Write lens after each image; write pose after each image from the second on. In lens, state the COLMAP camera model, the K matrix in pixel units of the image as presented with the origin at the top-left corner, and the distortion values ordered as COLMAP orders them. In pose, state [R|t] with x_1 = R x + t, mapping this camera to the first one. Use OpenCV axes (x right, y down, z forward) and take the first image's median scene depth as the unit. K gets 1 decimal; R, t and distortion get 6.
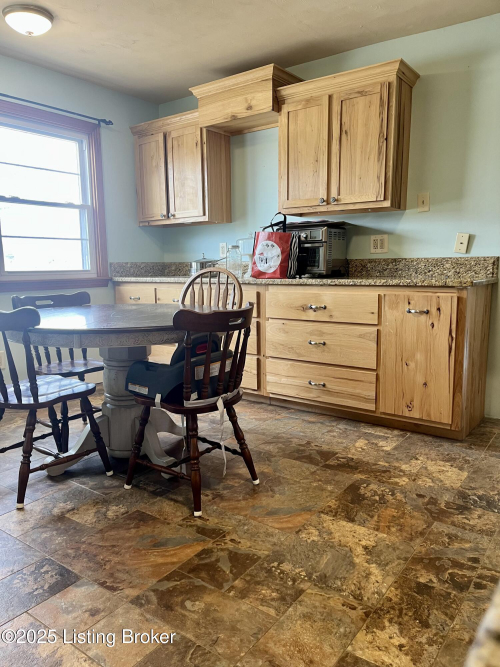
lens RADIAL K [[499.9, 0, 247.4], [0, 499.9, 338.7], [0, 0, 1]] dist [0.008866, -0.032910]
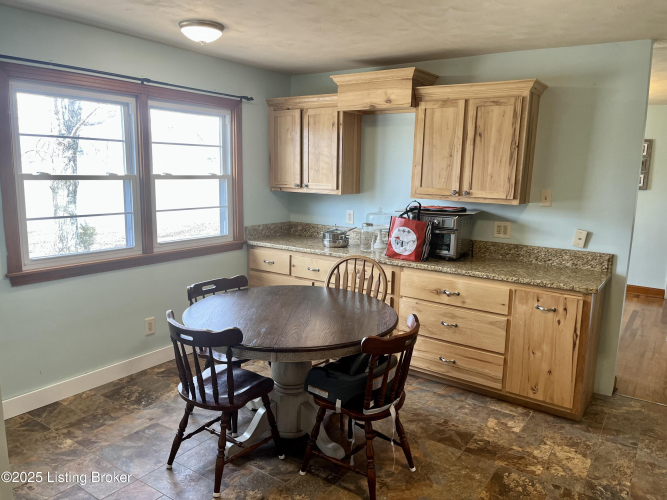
lens RADIAL K [[499.9, 0, 335.7], [0, 499.9, 246.3], [0, 0, 1]] dist [0.008866, -0.032910]
pose [[0.999139, 0.026964, 0.031546, -0.161118], [-0.027255, 0.999590, 0.008817, -0.177805], [-0.031295, -0.009669, 0.999463, -0.107682]]
